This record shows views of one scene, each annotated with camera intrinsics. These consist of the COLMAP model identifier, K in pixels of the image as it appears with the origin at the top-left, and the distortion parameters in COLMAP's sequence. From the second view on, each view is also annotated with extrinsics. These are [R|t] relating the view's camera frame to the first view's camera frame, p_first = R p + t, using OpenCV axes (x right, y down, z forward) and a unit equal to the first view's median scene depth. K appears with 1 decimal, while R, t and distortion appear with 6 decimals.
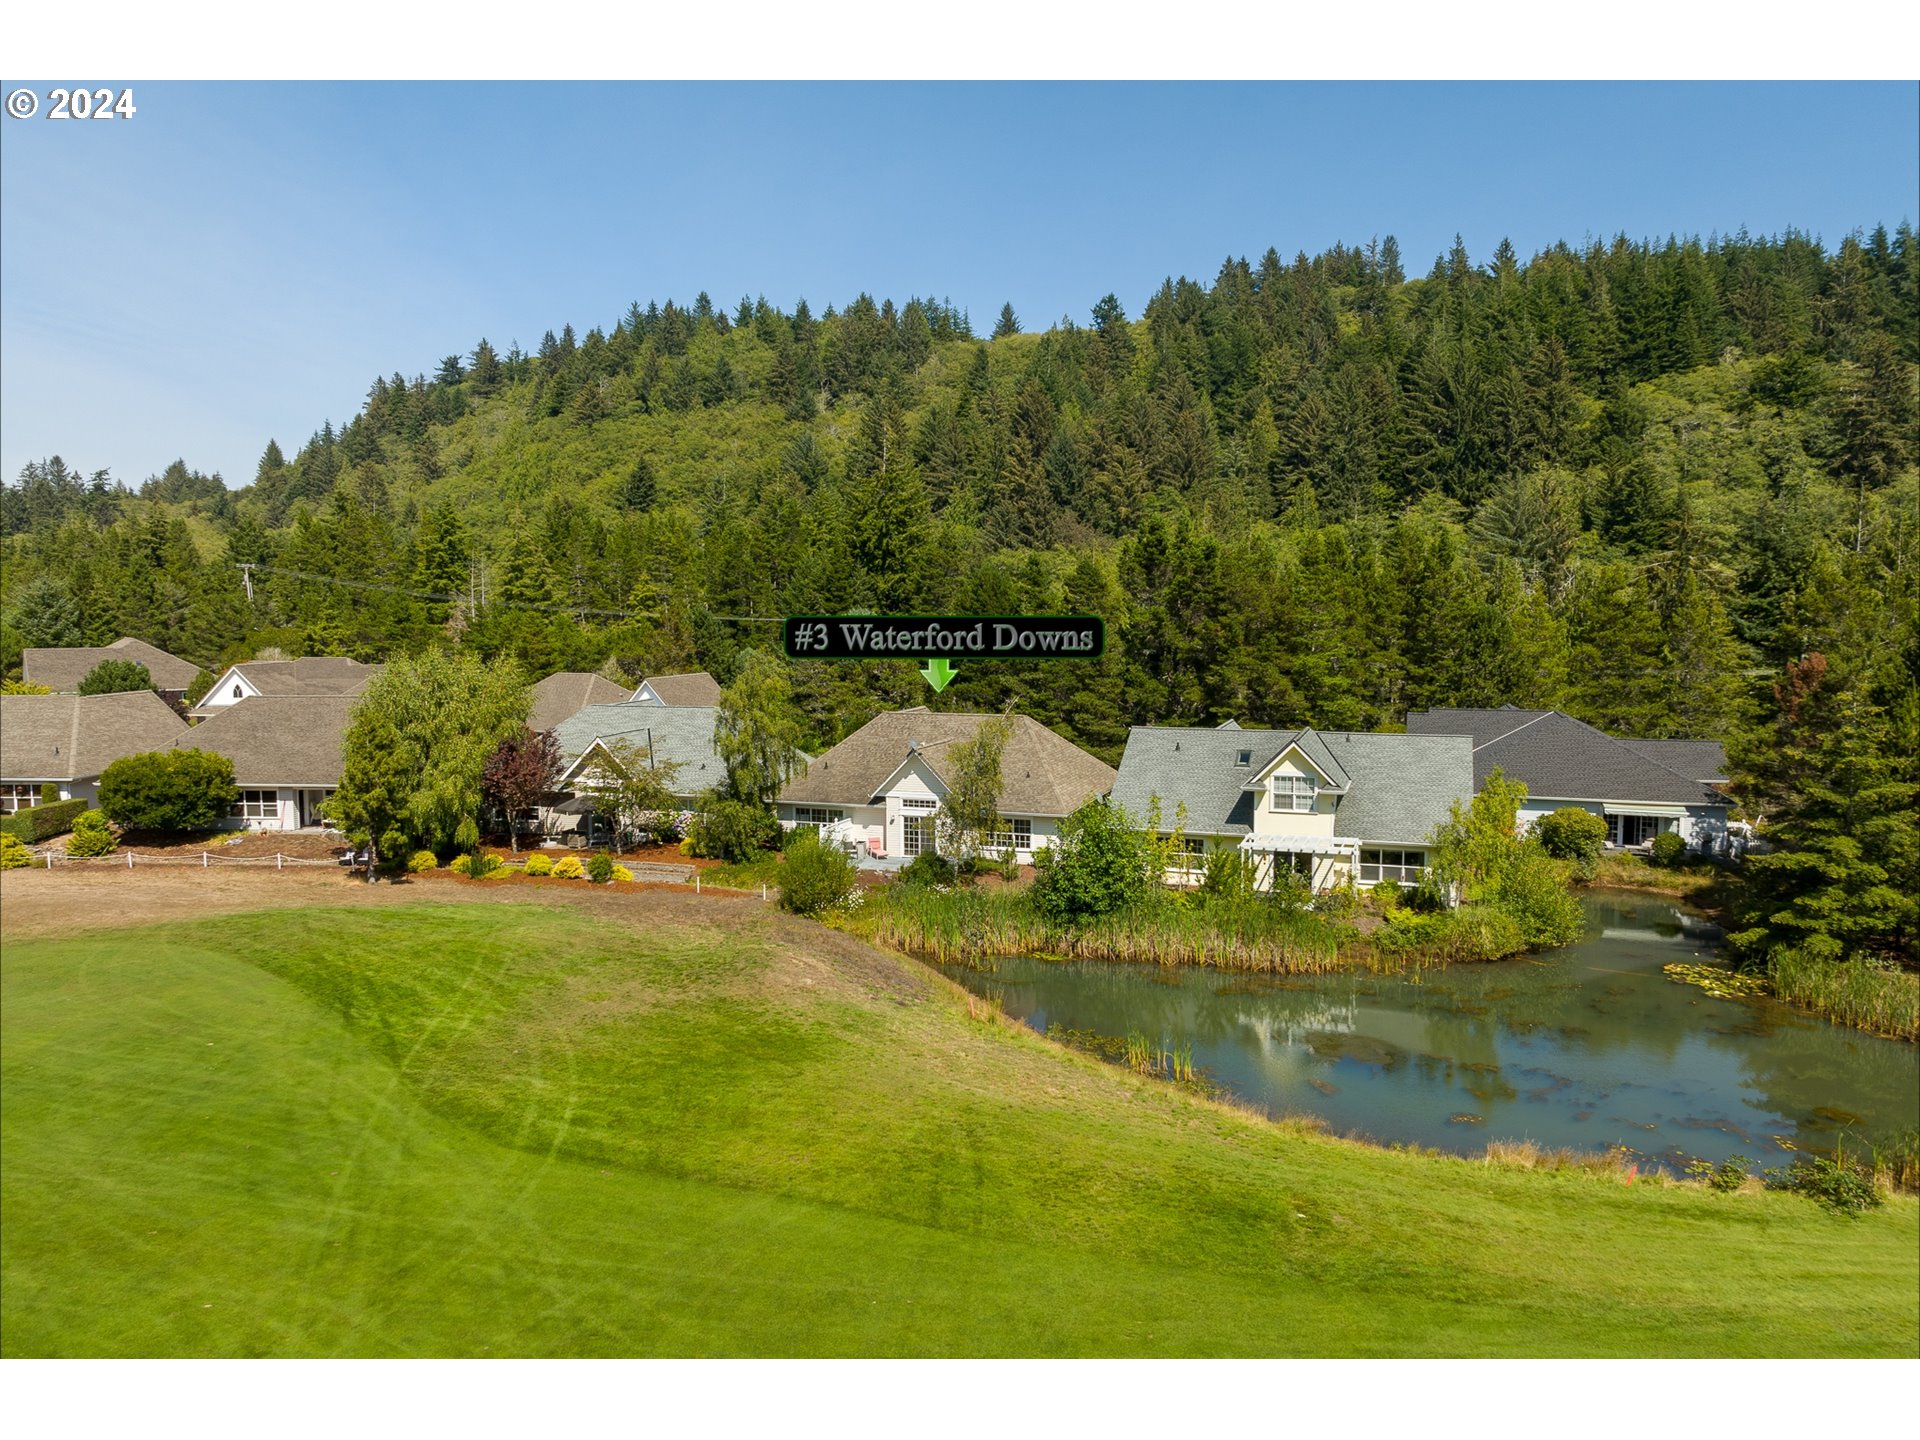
lens RADIAL K [[1327.5, 0, 960.0], [0, 1327.5, 720.0], [0, 0, 1]] dist [0.000091, -0.002888]
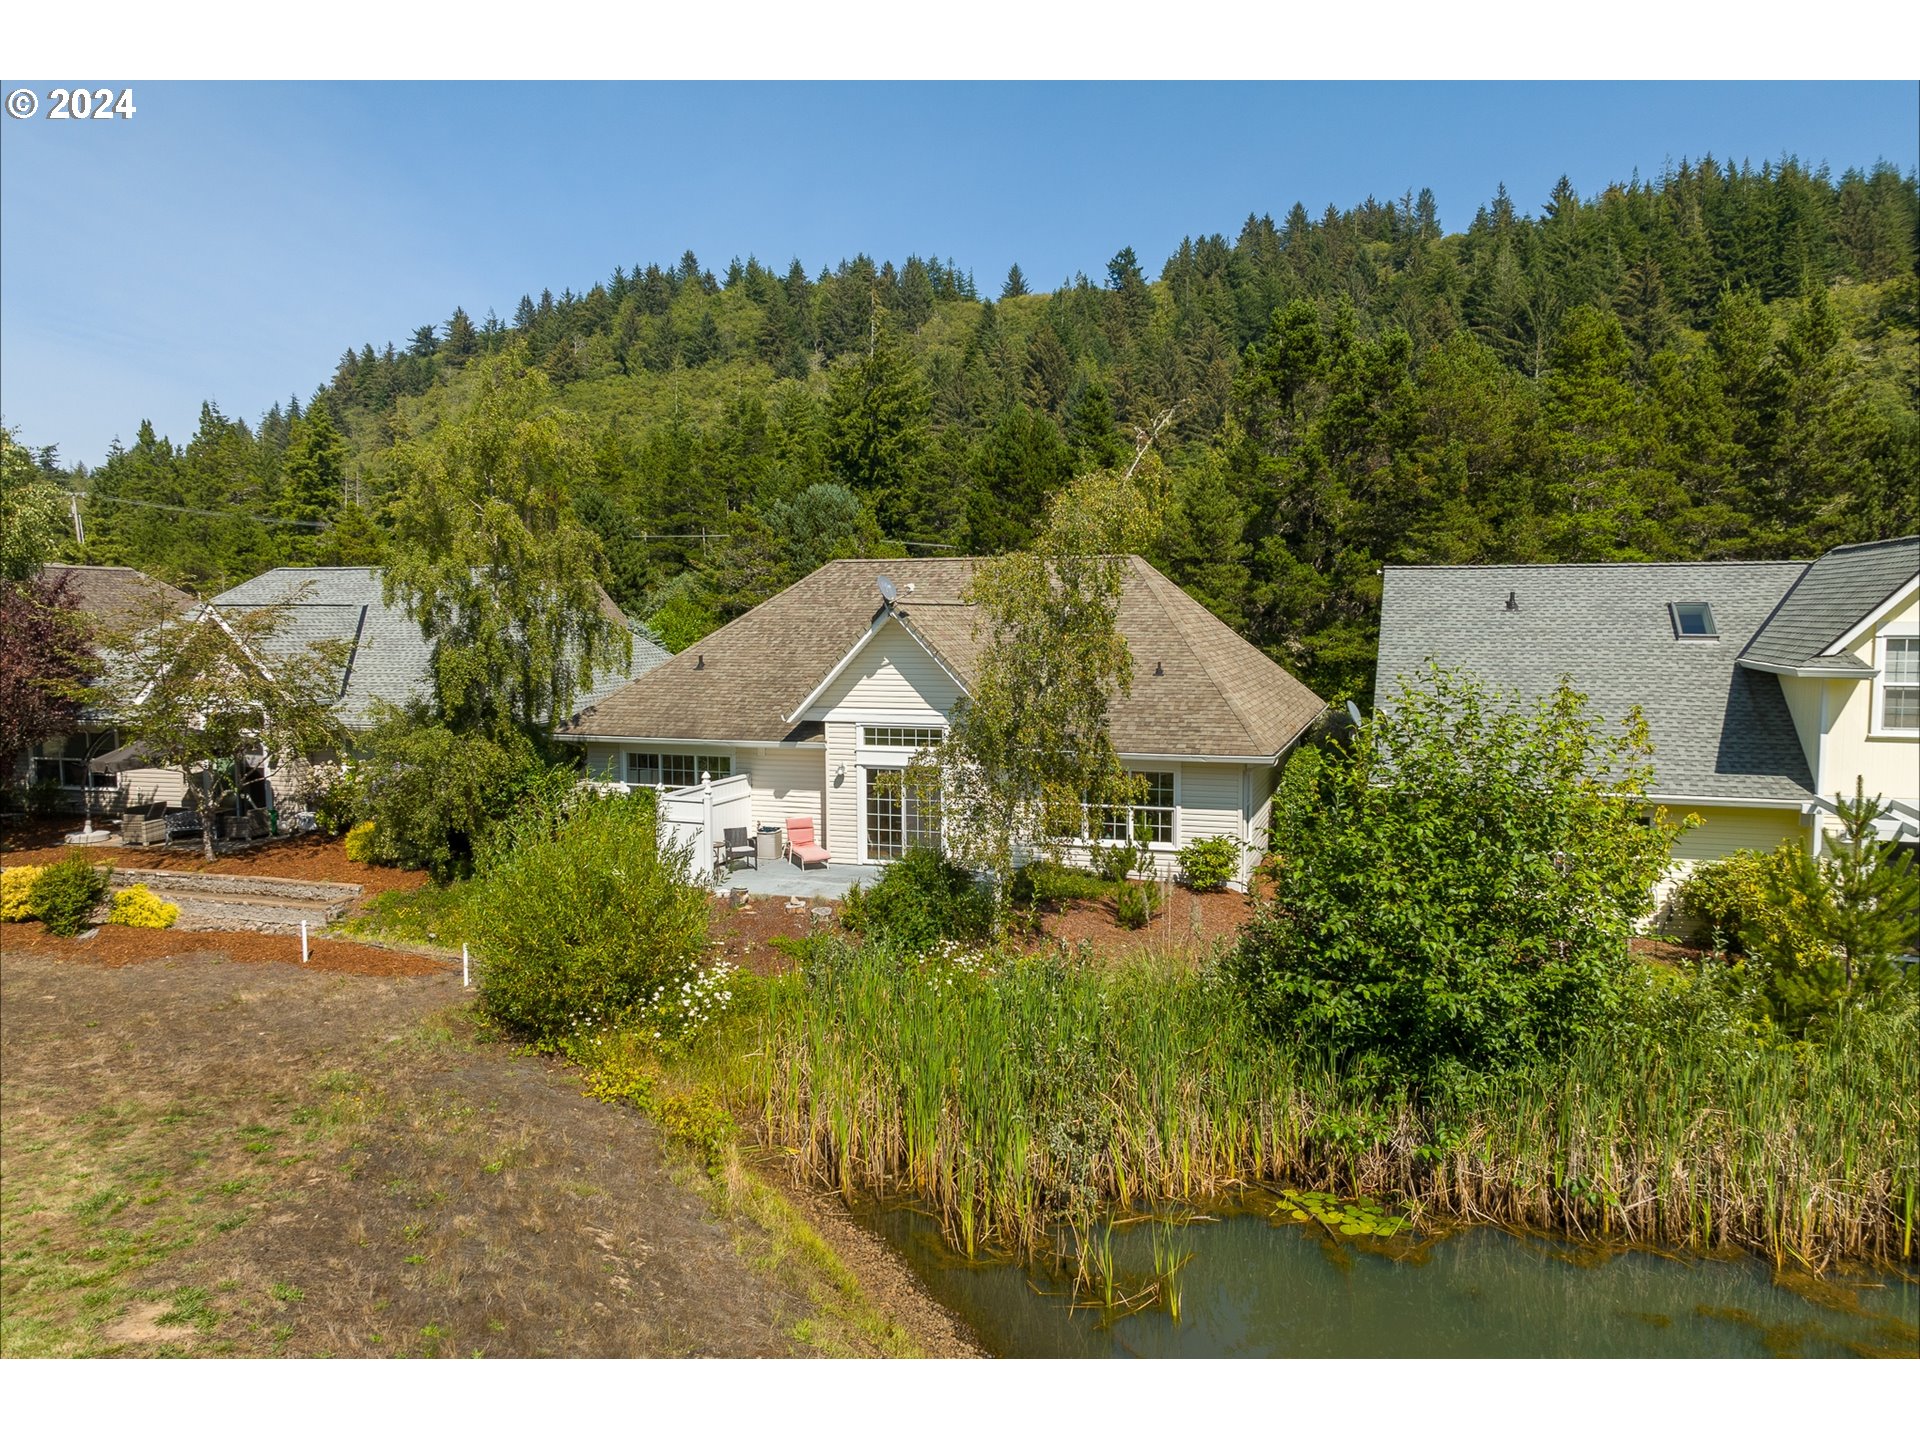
lens RADIAL K [[1327.5, 0, 960.0], [0, 1327.5, 720.0], [0, 0, 1]] dist [0.000091, -0.002888]
pose [[0.999993, -0.002518, -0.002885, -0.001598], [0.002521, 0.999996, 0.000999, 0.008194], [0.002883, -0.001007, 0.999995, 0.082860]]
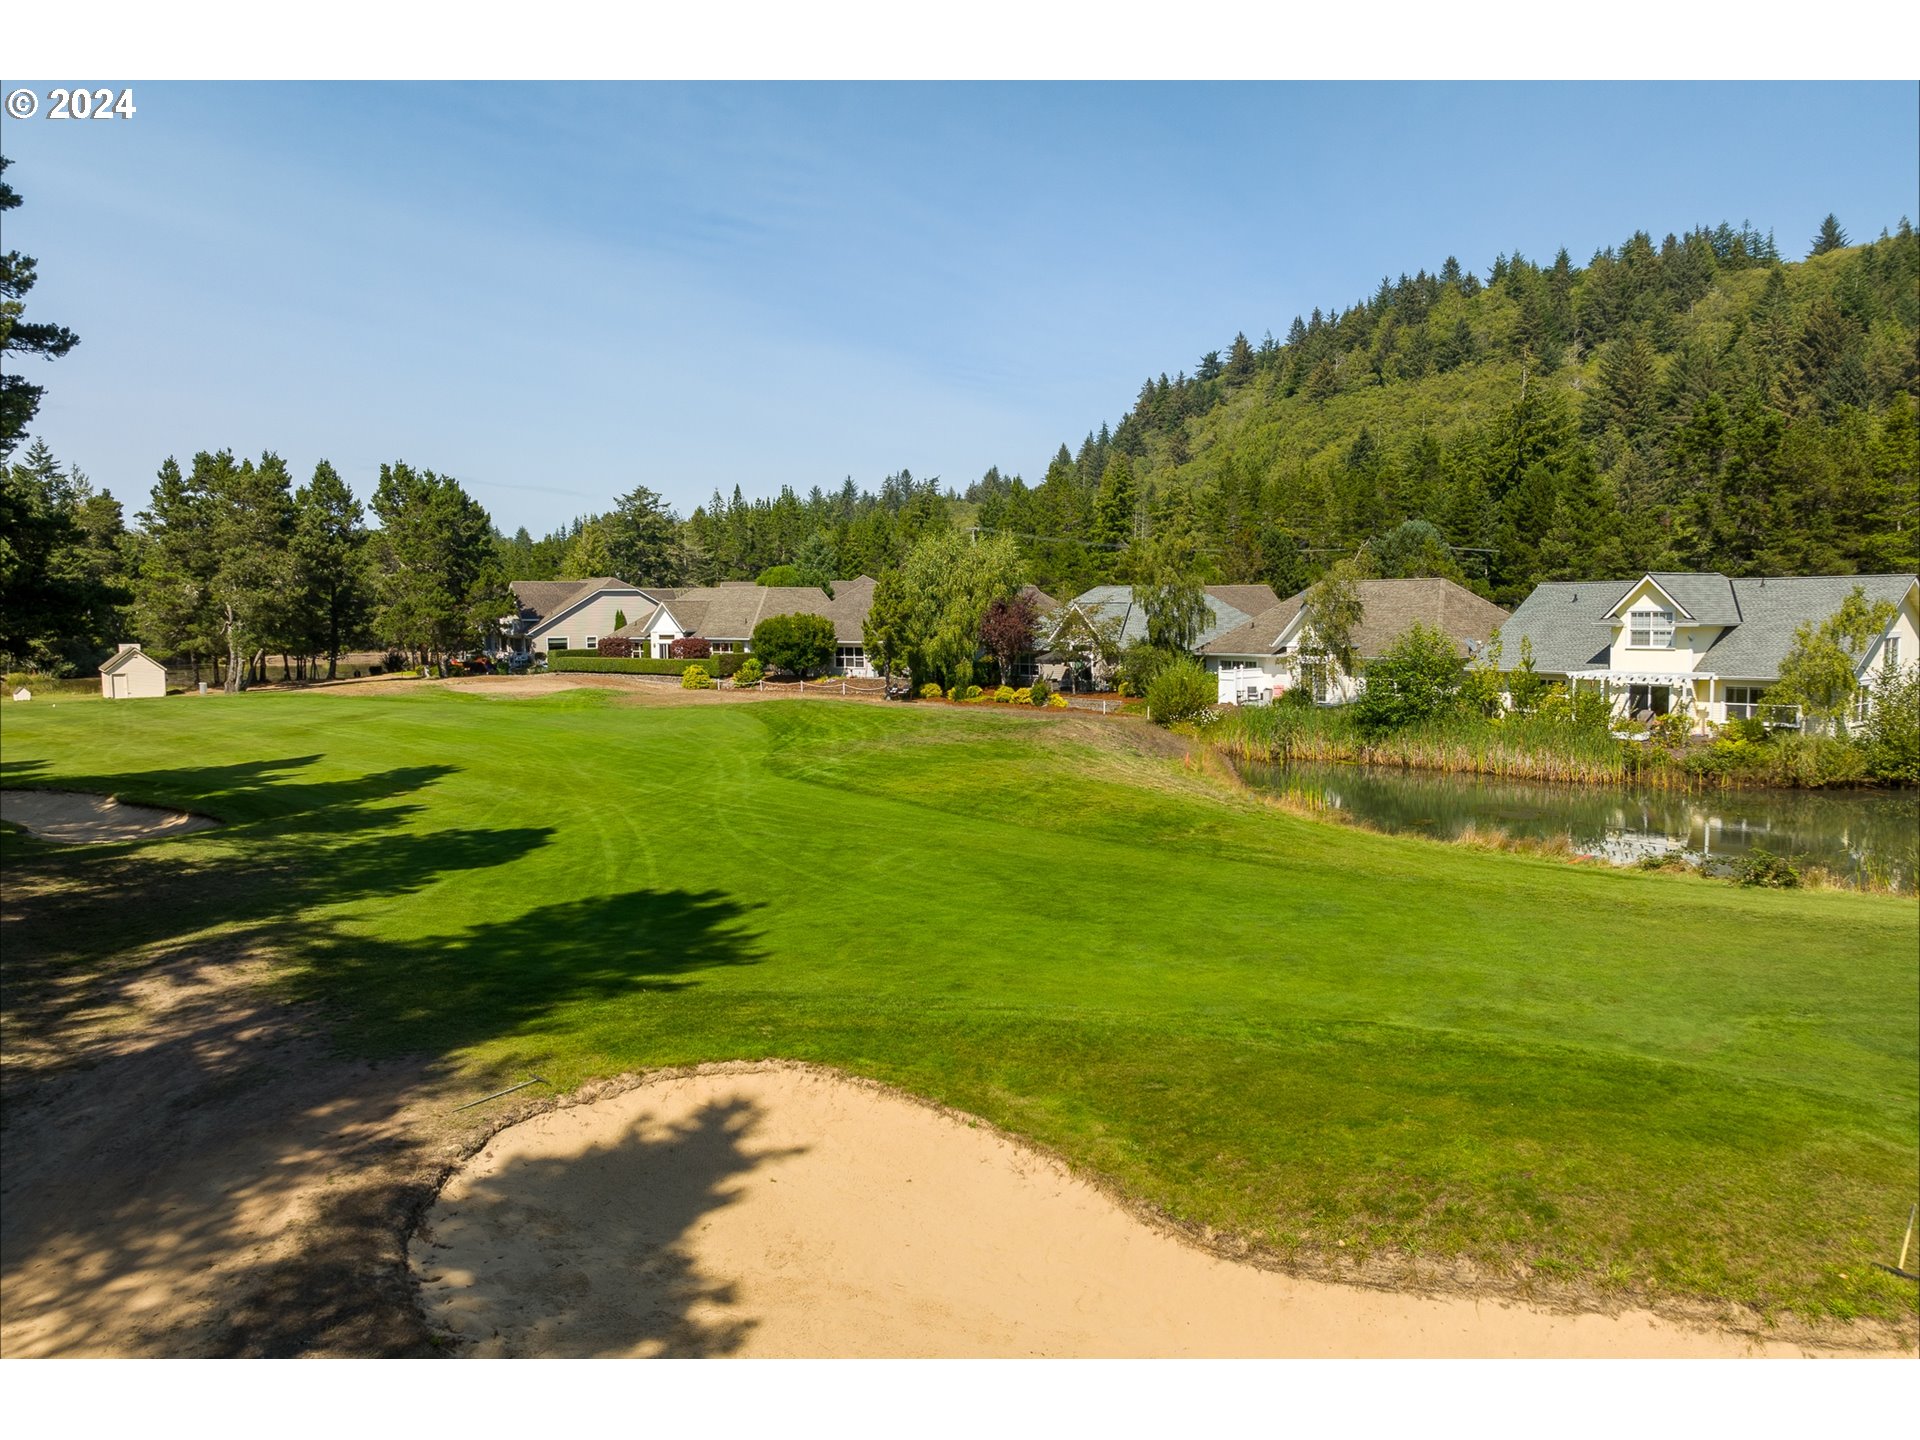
lens RADIAL K [[1325.9, 0, 960.0], [0, 1325.9, 720.0], [0, 0, 1]] dist [-0.016592, 0.023256]
pose [[0.842363, 0.037402, -0.537611, 0.044780], [-0.033607, 0.999293, 0.016864, 0.015761], [0.537862, 0.003862, 0.843024, -0.011202]]
